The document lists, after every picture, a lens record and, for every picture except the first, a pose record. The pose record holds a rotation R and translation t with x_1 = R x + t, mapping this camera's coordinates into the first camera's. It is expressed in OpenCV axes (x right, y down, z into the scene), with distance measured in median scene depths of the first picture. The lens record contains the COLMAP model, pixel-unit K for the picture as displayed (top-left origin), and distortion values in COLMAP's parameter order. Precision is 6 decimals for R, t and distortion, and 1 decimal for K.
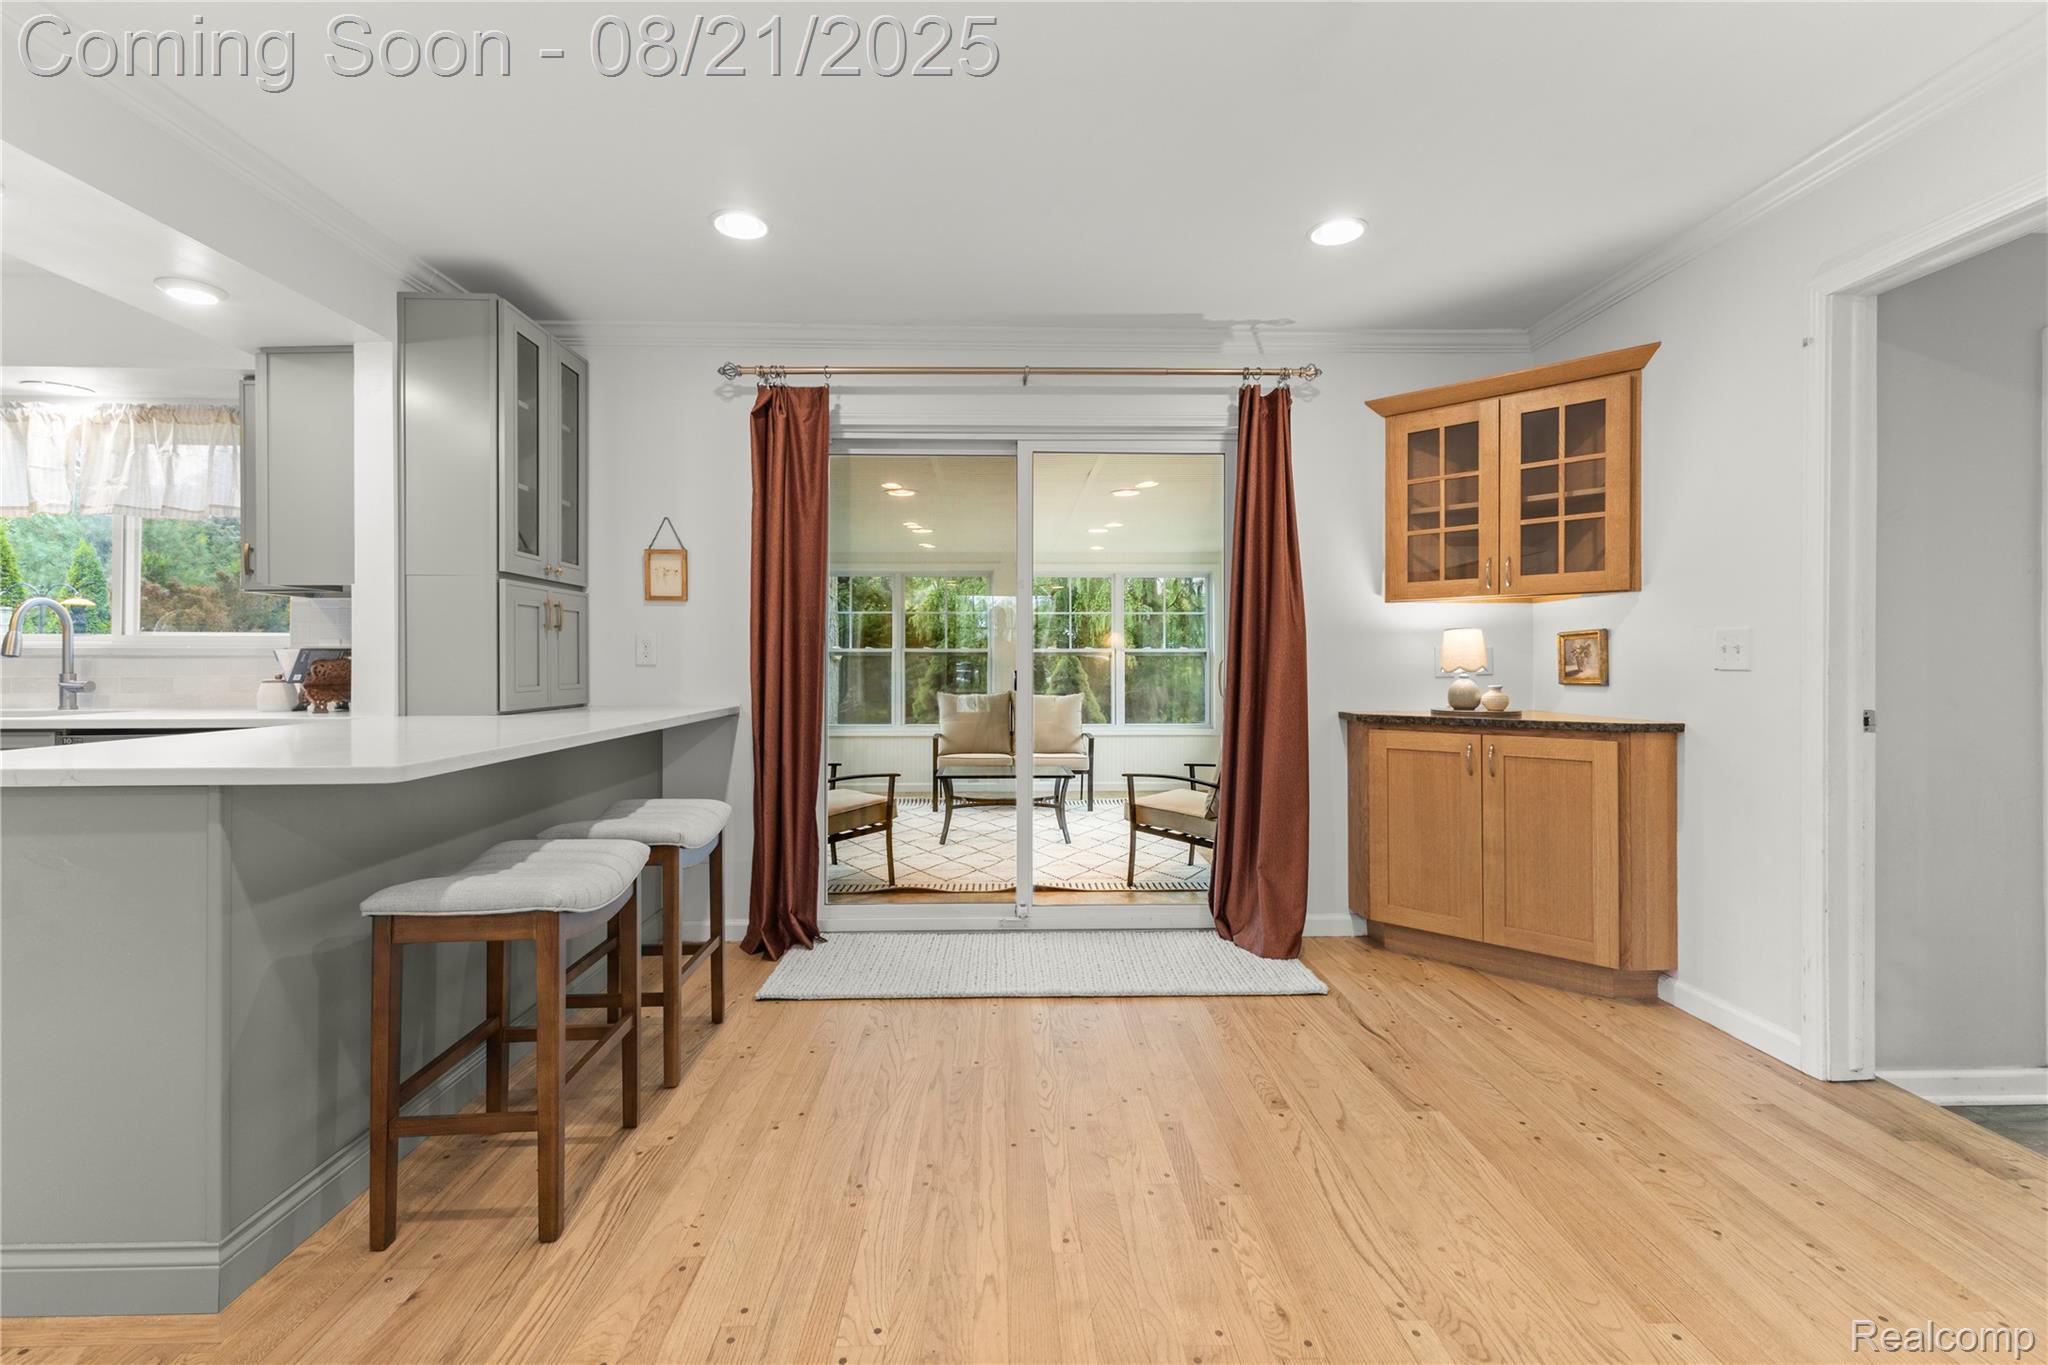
lens RADIAL K [[889.4, 0, 1028.4], [0, 889.4, 657.6], [0, 0, 1]] dist [0.010924, -0.002670]
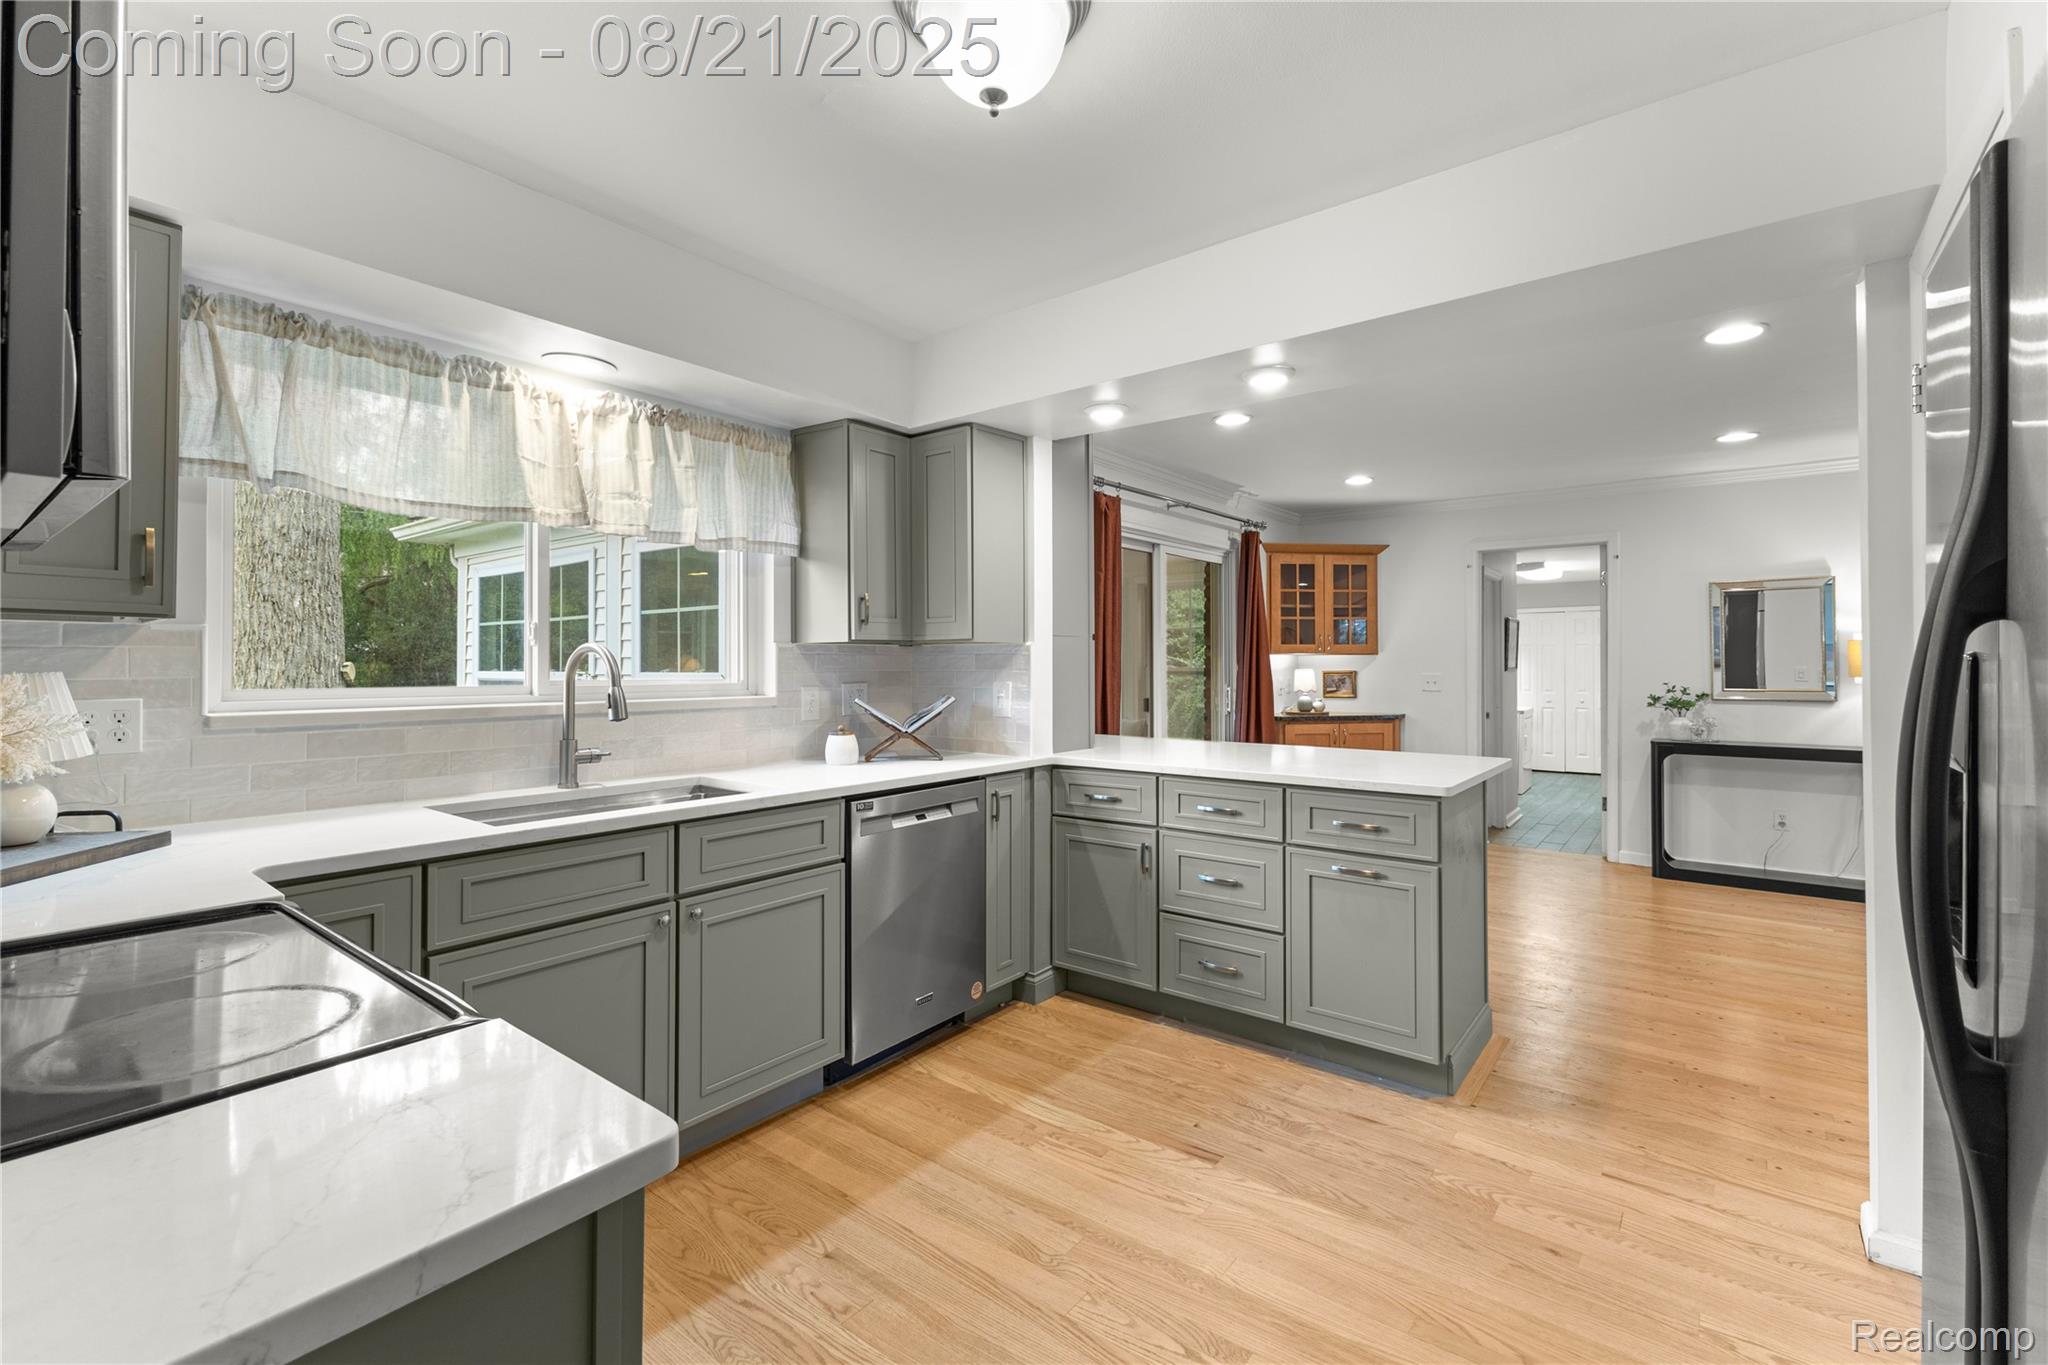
lens RADIAL K [[889.4, 0, 1029.1], [0, 889.4, 652.1], [0, 0, 1]] dist [0.010924, -0.002670]
pose [[0.644811, 0.010298, 0.764273, -1.388581], [-0.001968, 0.999928, -0.011813, -0.047678], [-0.764339, 0.006113, 0.644785, 0.219169]]
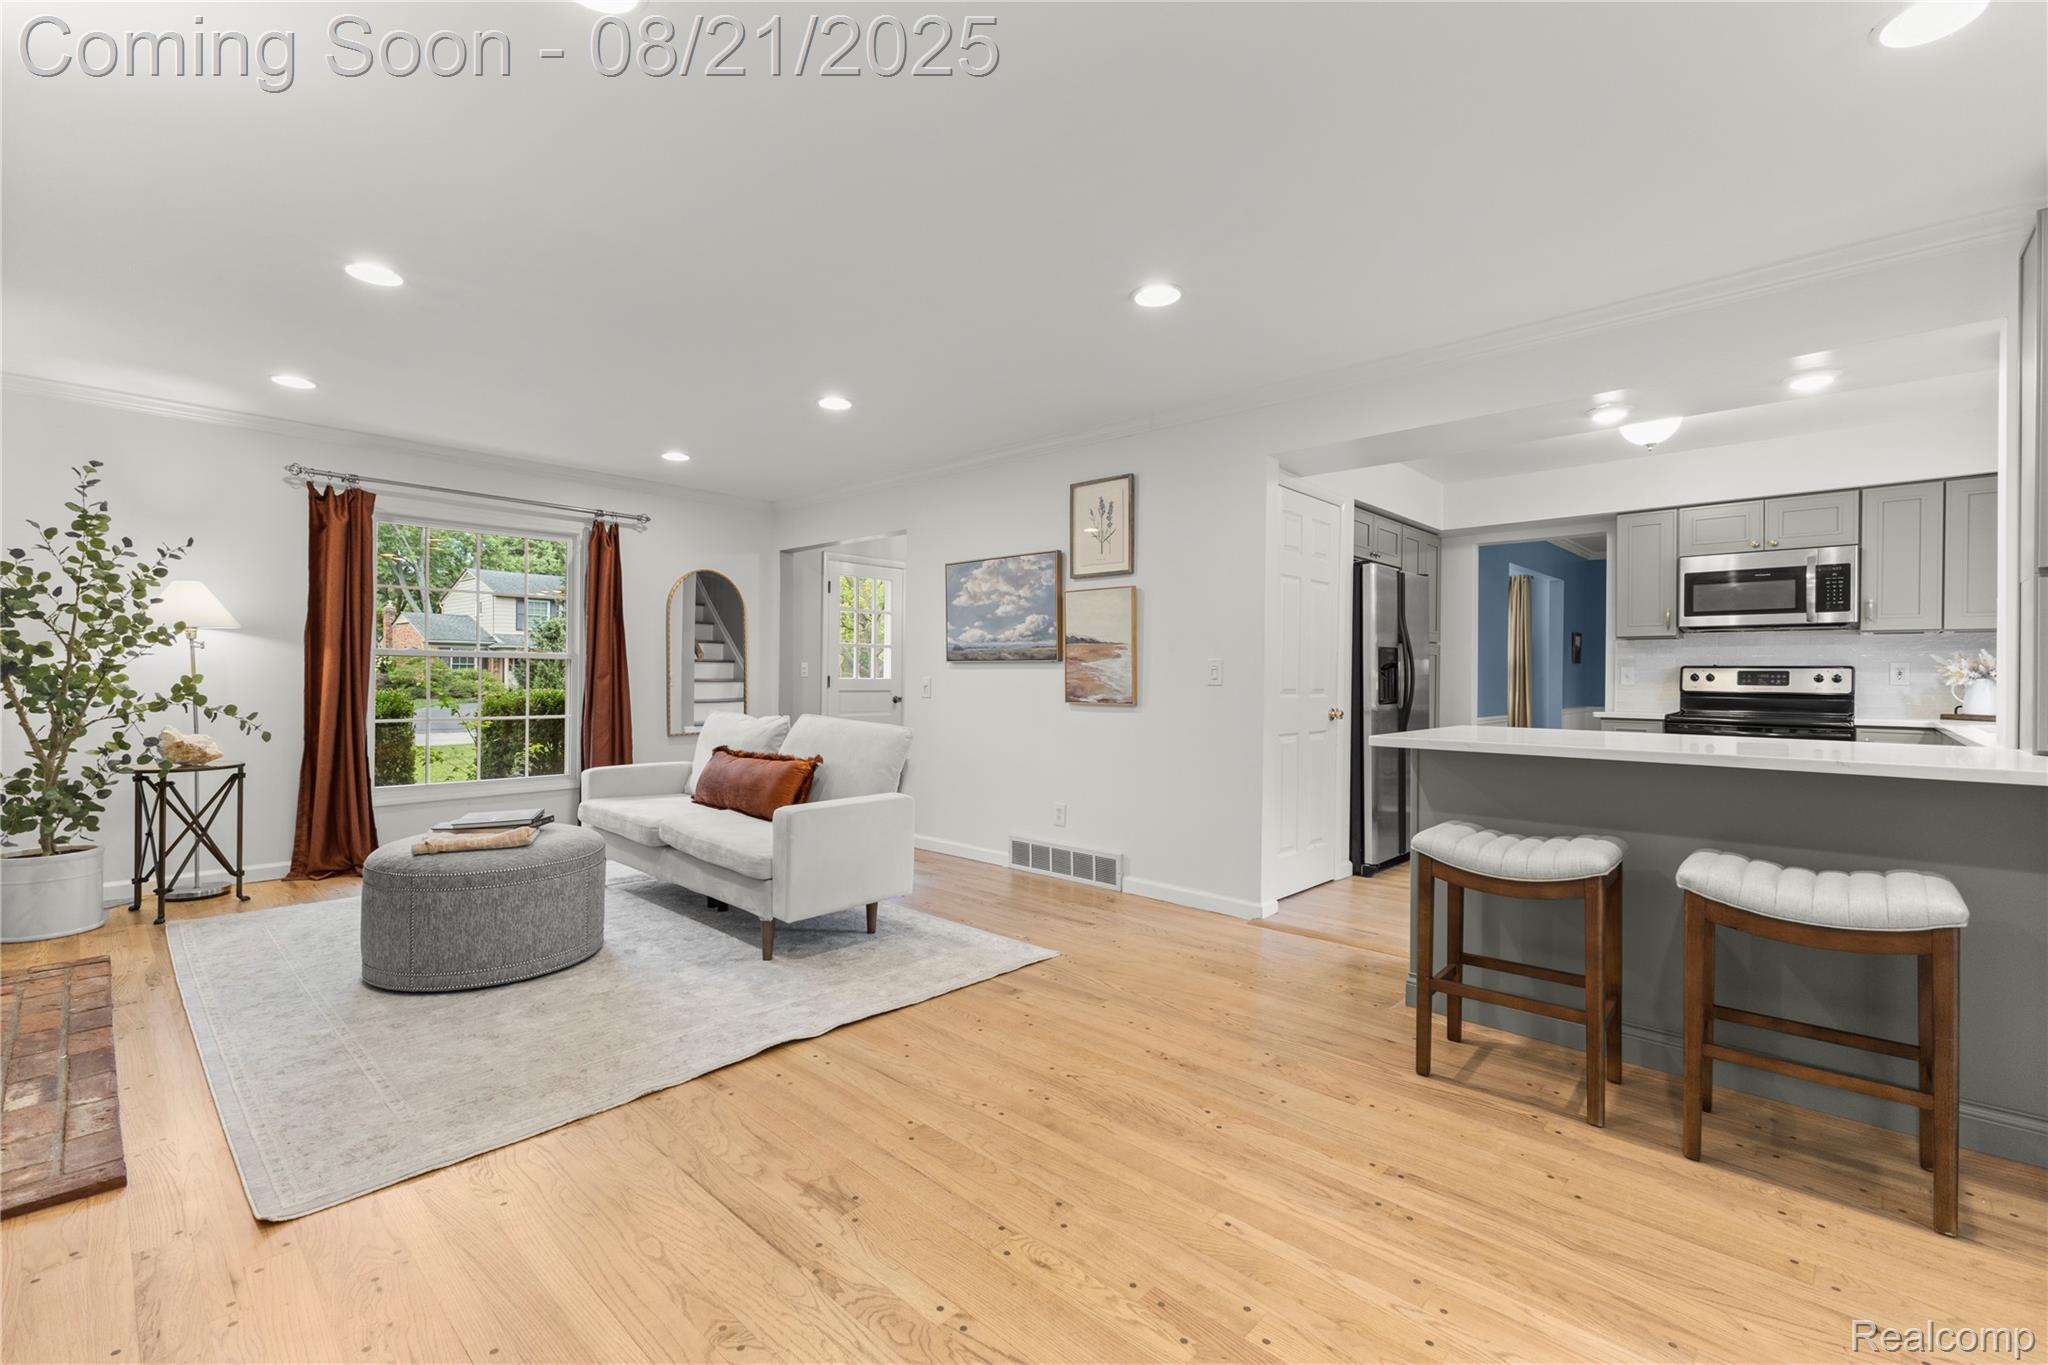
lens RADIAL K [[889.4, 0, 1023.0], [0, 889.4, 668.9], [0, 0, 1]] dist [0.010924, -0.002670]
pose [[-0.709103, -0.010325, -0.705030, 0.494553], [-0.004283, 0.999937, -0.010336, 0.001866], [0.705092, -0.004310, -0.709102, 0.806128]]
